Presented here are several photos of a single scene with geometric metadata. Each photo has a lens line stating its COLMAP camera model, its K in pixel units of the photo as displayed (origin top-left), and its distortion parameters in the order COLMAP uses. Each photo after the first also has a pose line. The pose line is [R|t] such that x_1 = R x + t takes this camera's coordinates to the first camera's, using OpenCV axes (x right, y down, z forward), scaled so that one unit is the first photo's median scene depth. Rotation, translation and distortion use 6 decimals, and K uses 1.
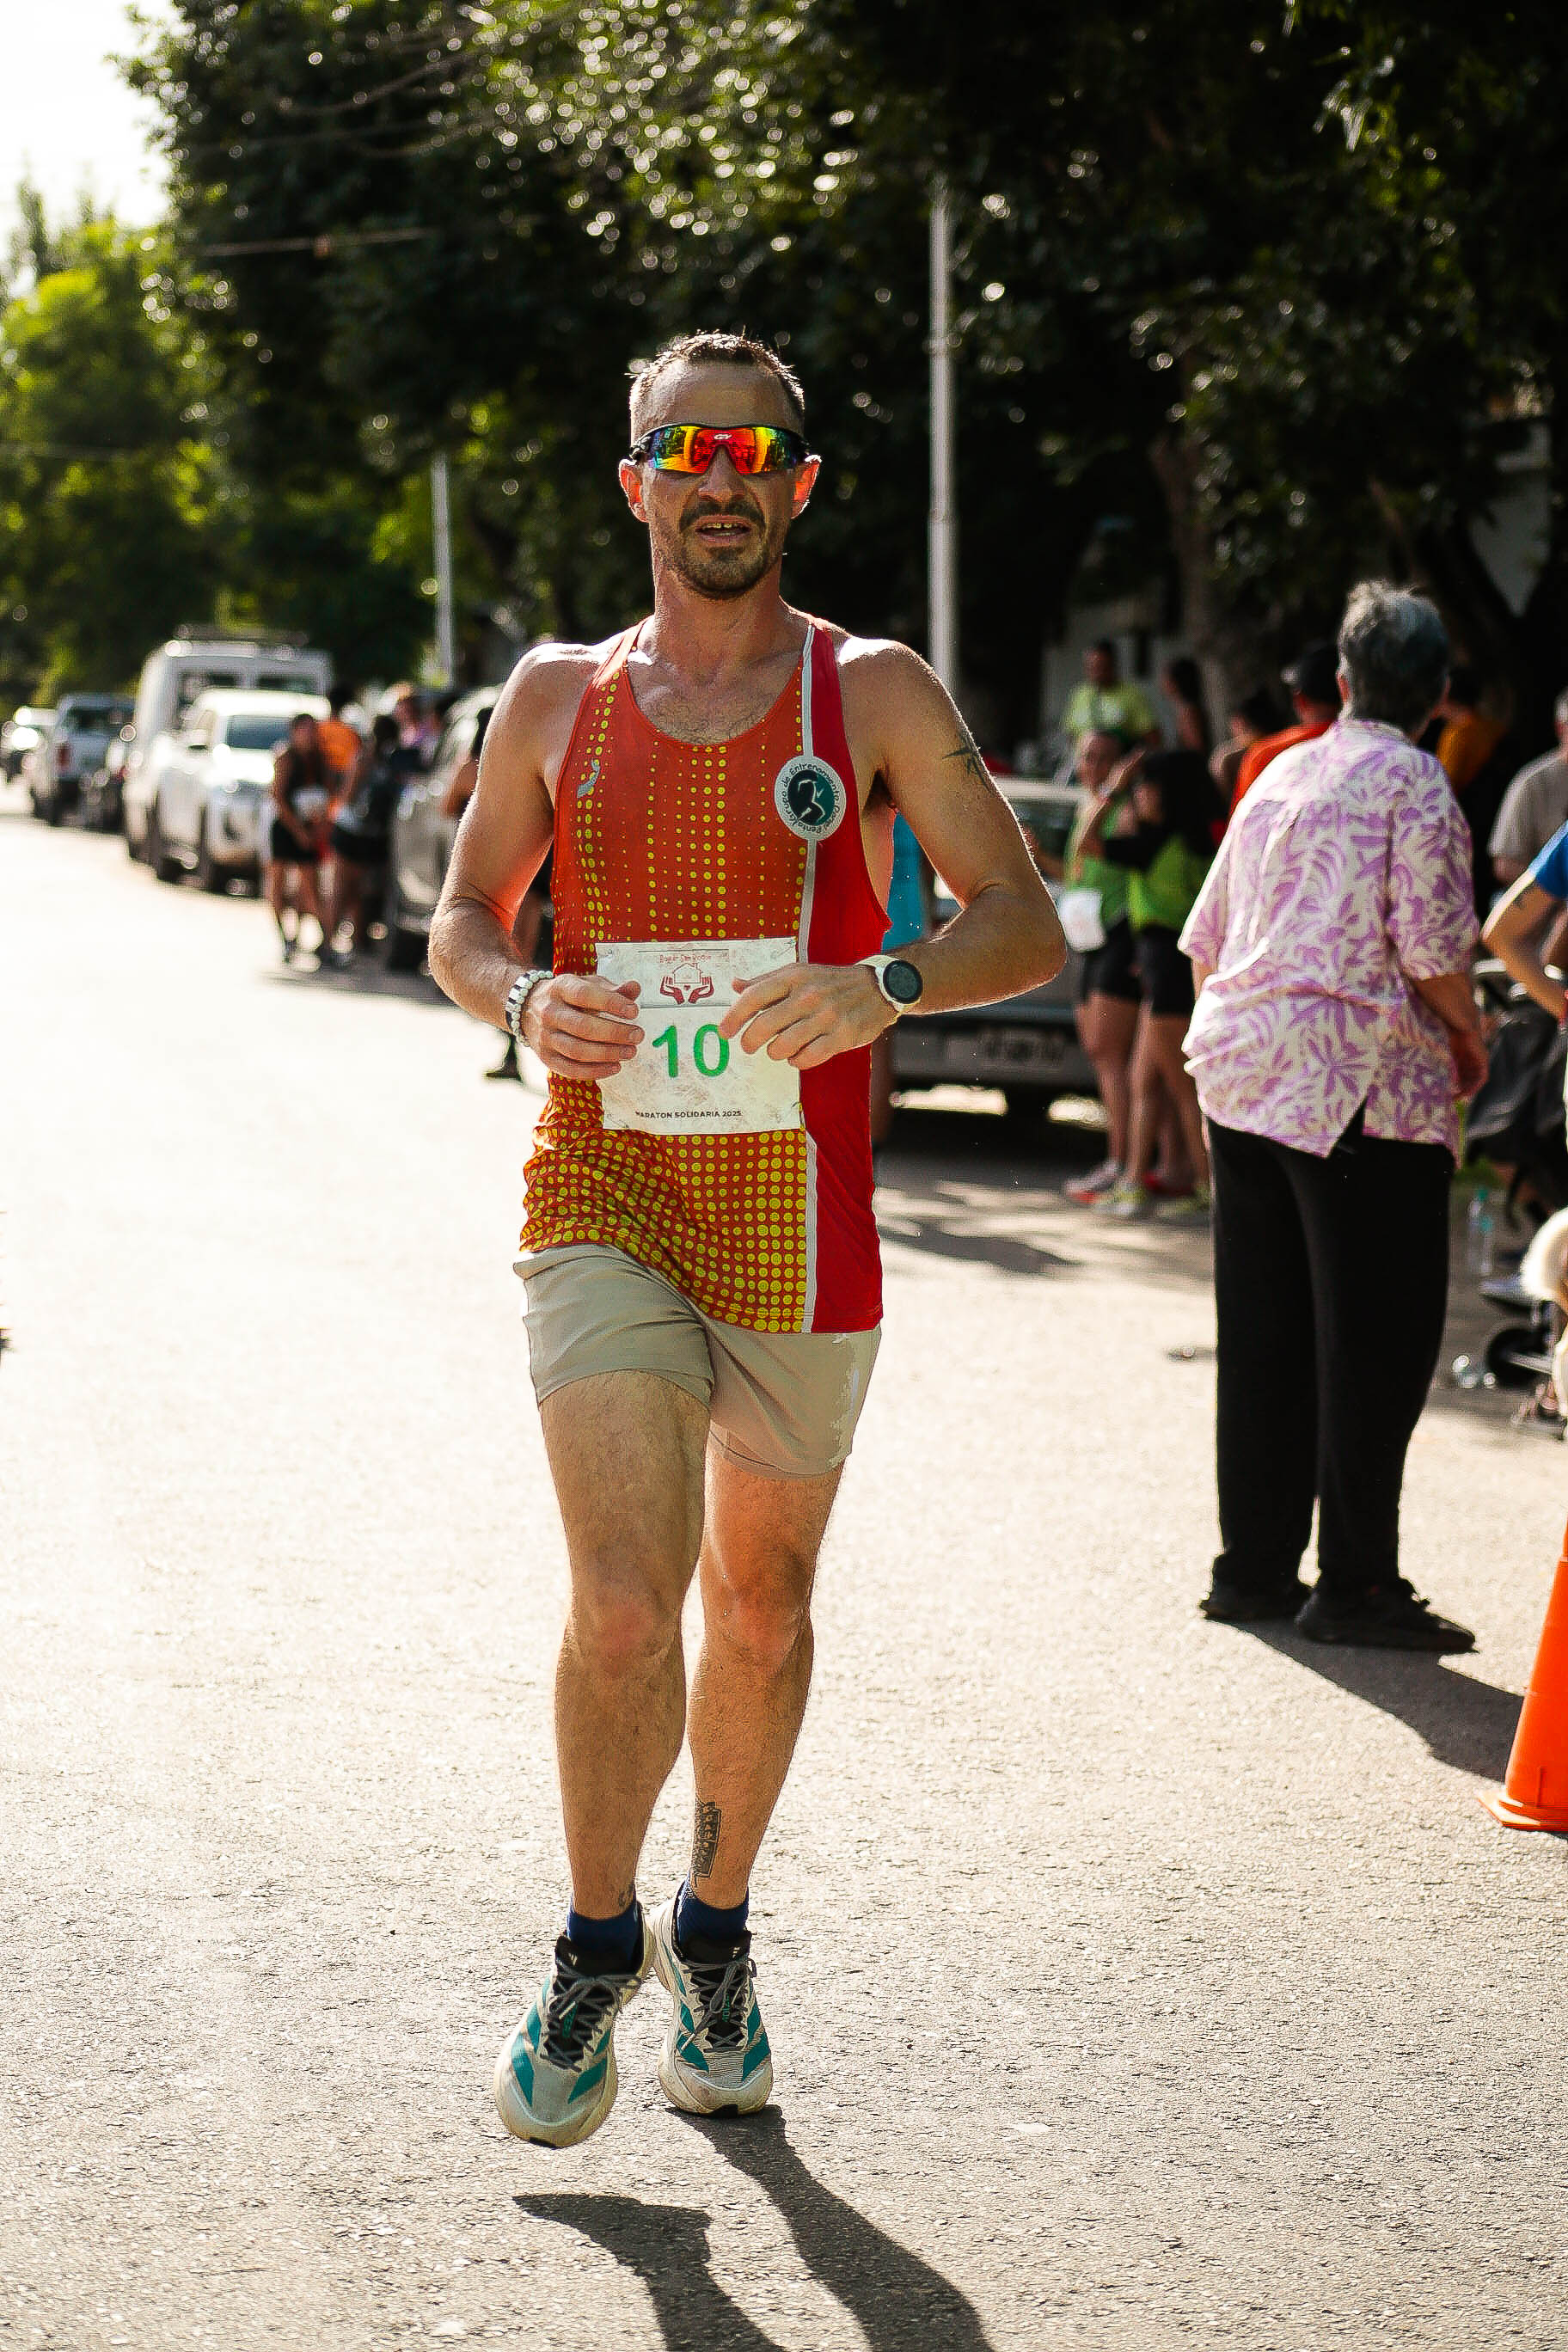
lens RADIAL K [[6359.2, 0, 784.0], [0, 6359.2, 1176.0], [0, 0, 1]] dist [0.139012, -1.038565]
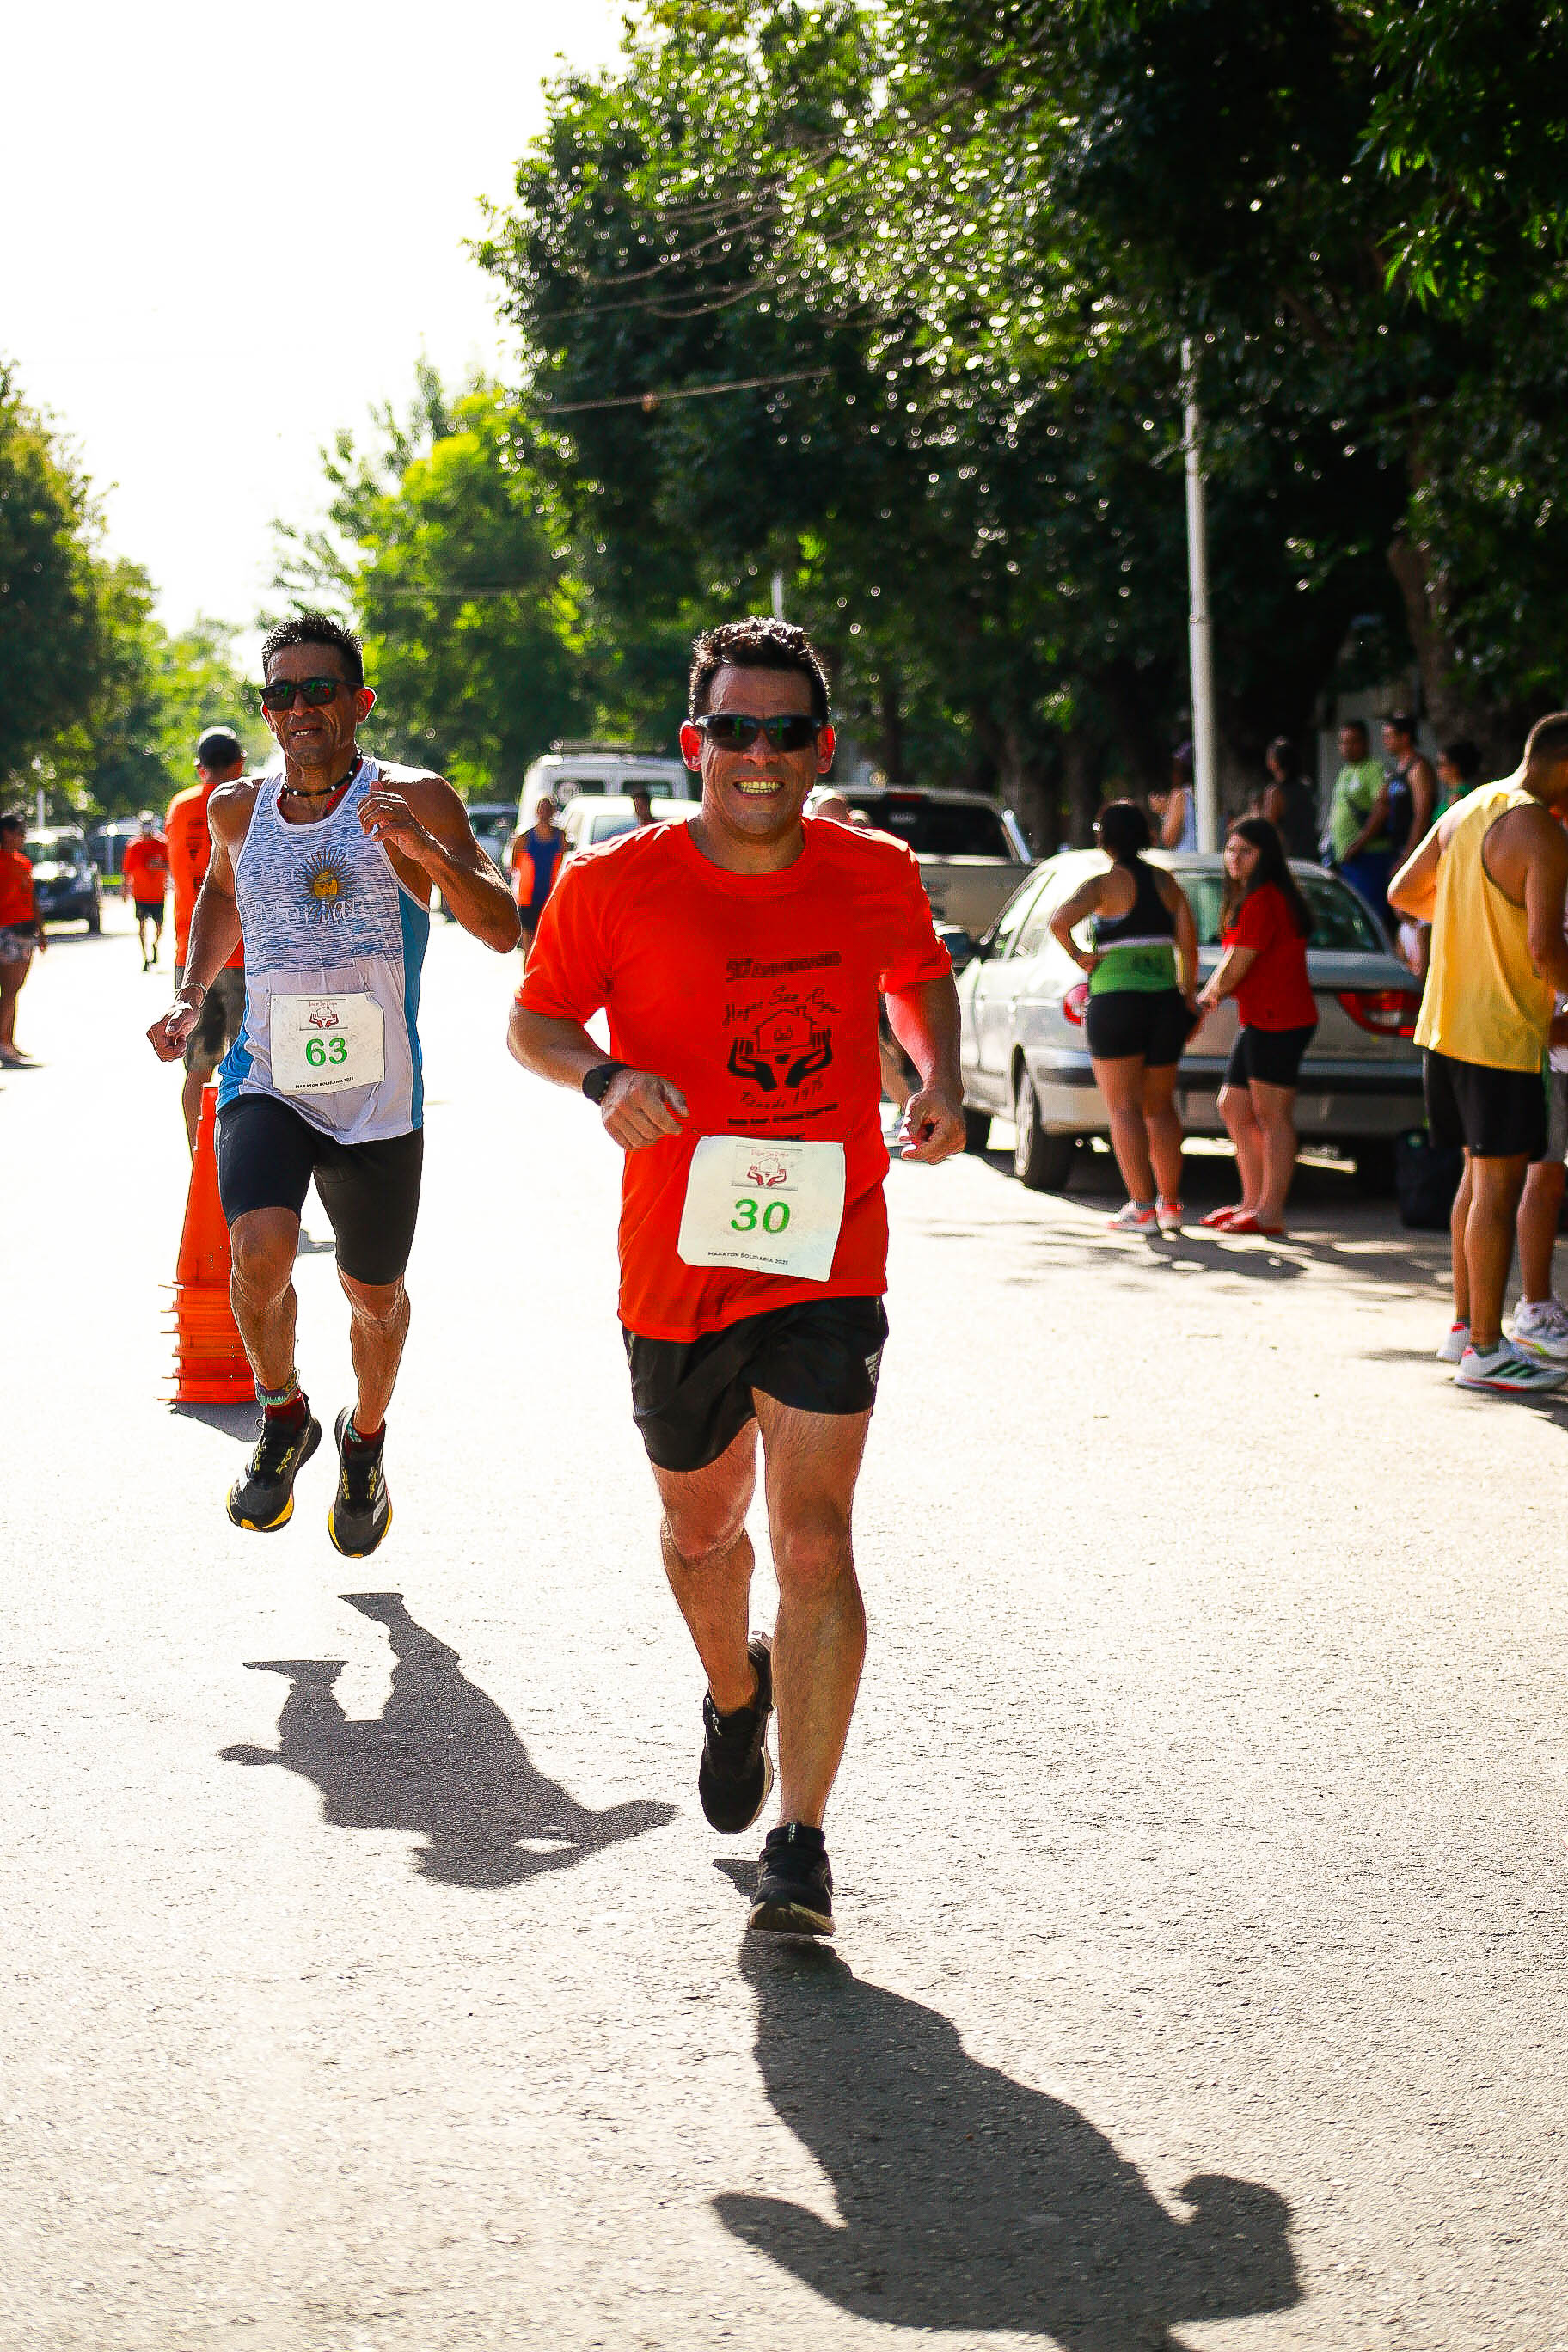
lens RADIAL K [[5570.4, 0, 784.0], [0, 5570.4, 1176.0], [0, 0, 1]] dist [0.001596, -0.722613]
pose [[0.997519, -0.028364, -0.064425, 0.042914], [0.027991, 0.999586, -0.006689, -0.007608], [0.064588, 0.004869, 0.997900, 0.087338]]
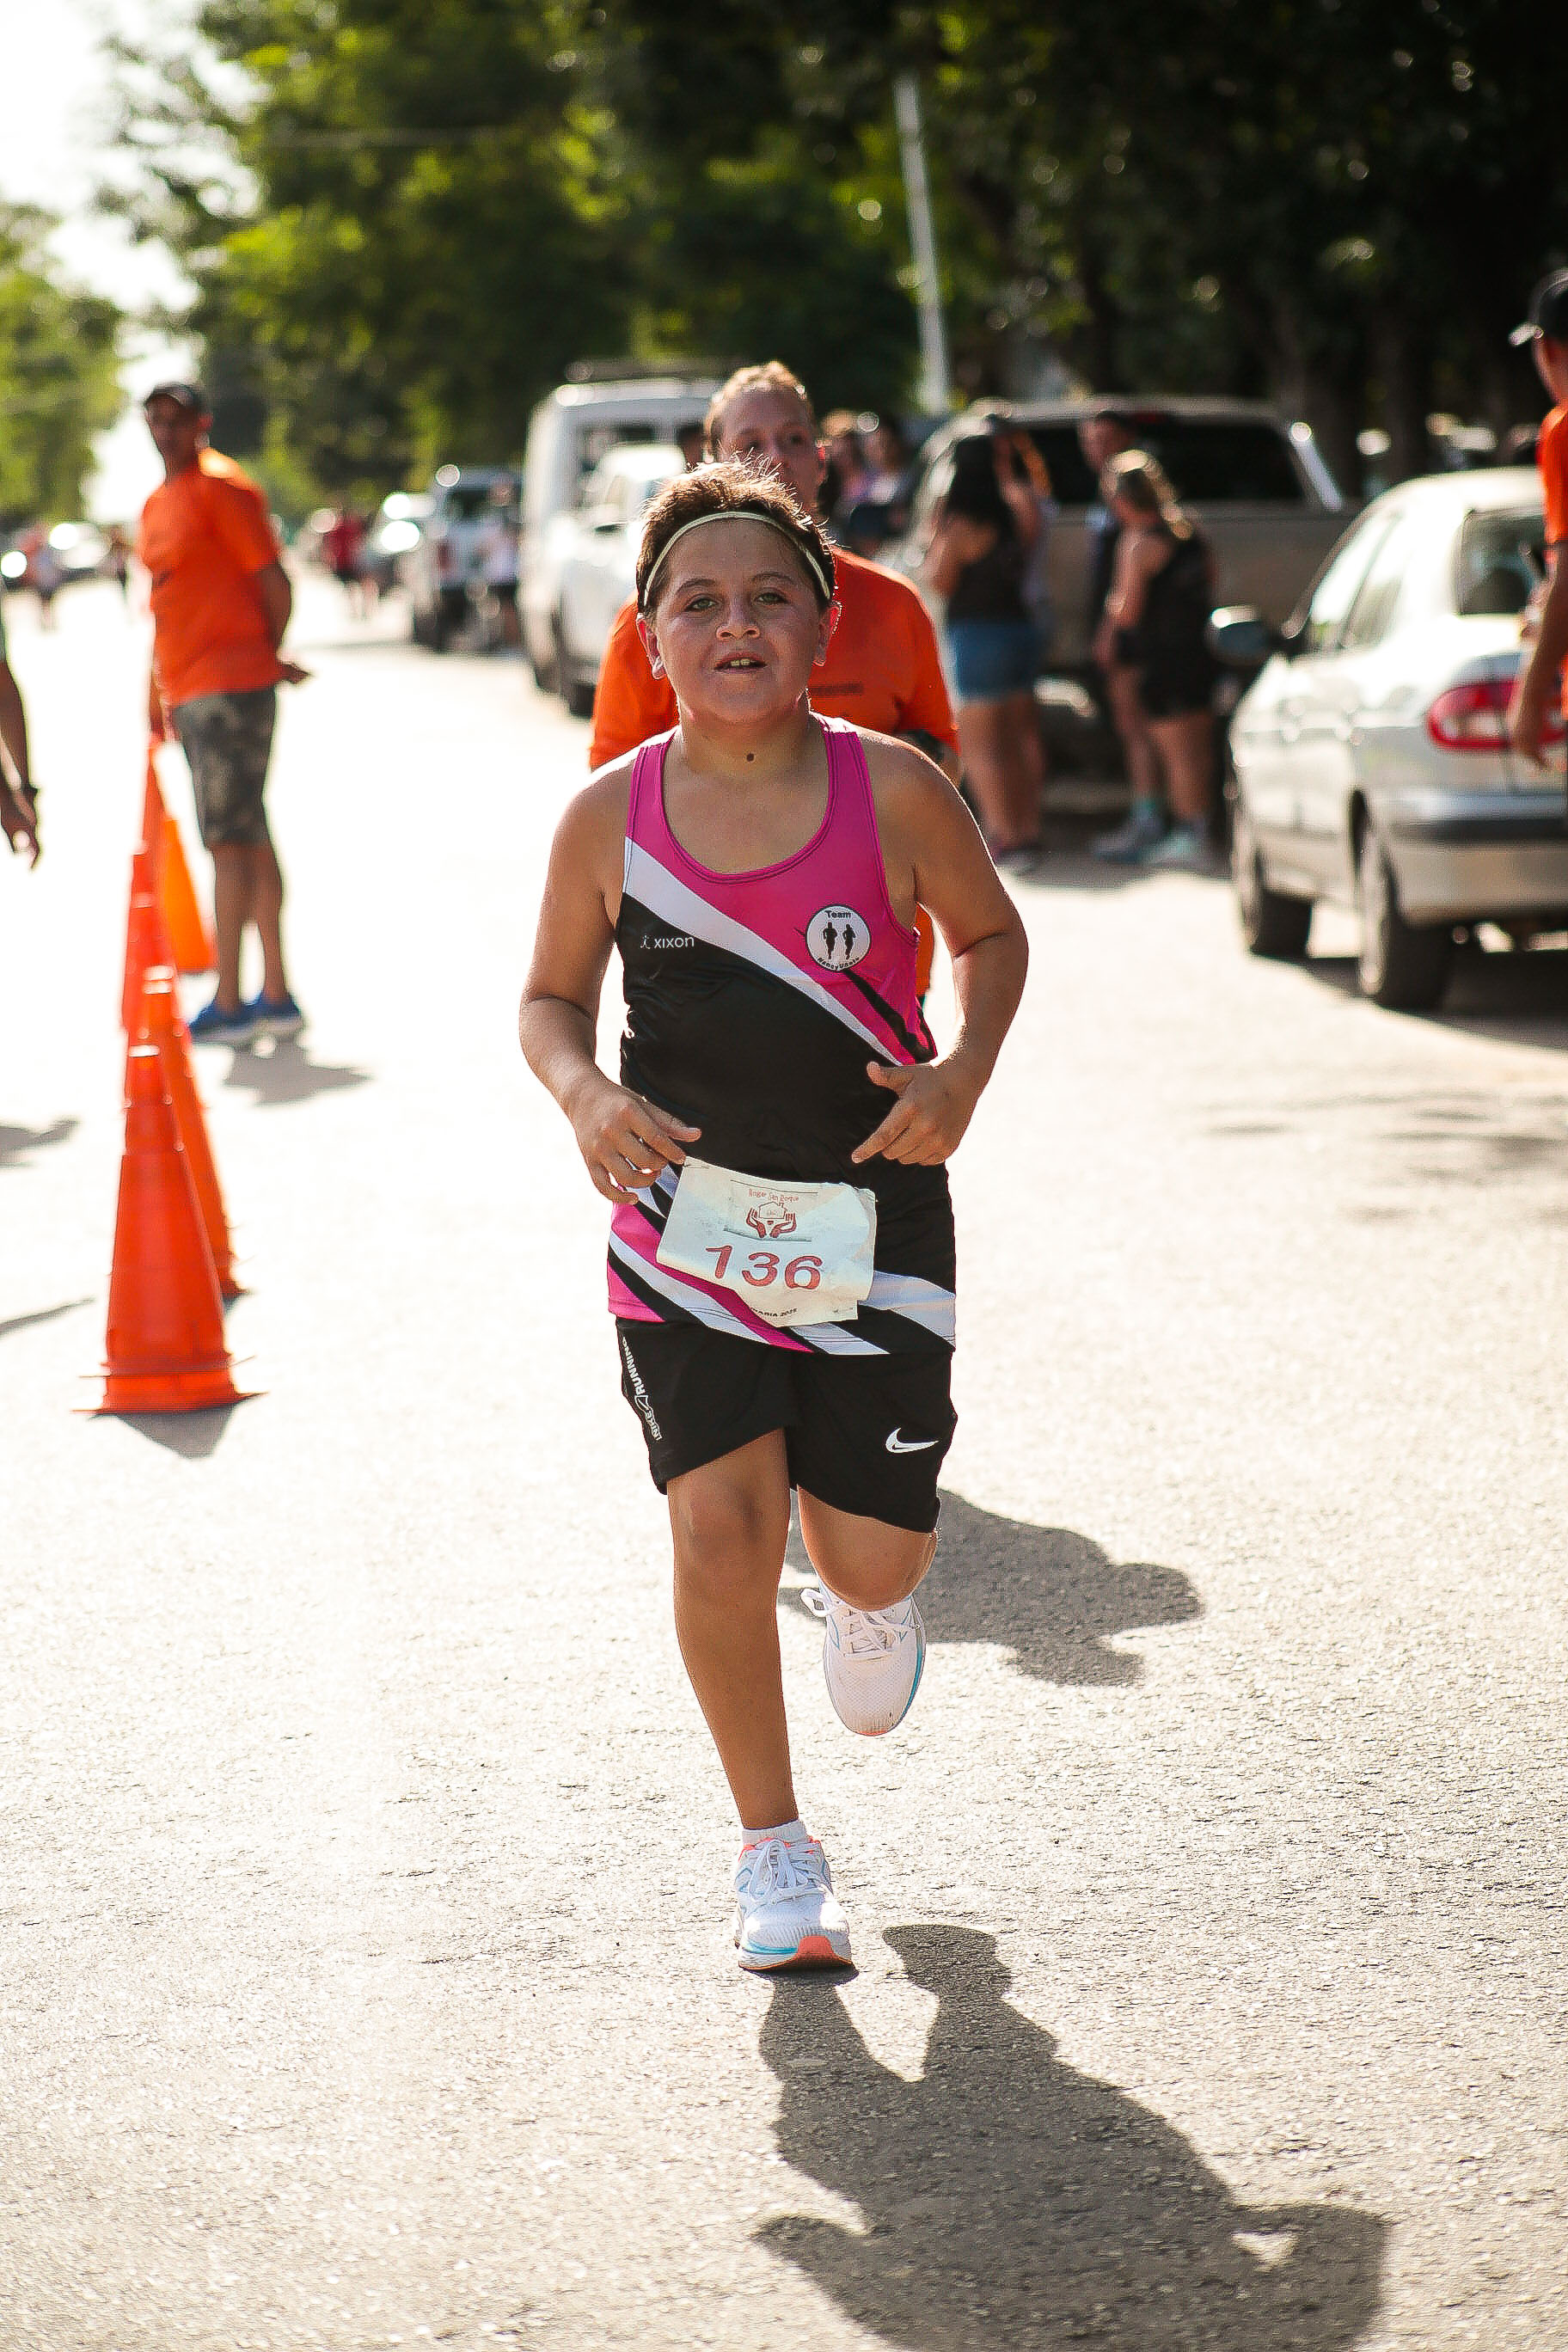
lens RADIAL K [[8488.8, 0, 784.0], [0, 8488.8, 1176.0], [0, 0, 1]] dist [0.814036, 0.073999]
pose [[0.993117, -0.081448, -0.084174, 0.022715], [0.082569, 0.996536, 0.009914, -0.006866], [0.083075, -0.016795, 0.996402, 0.125836]]
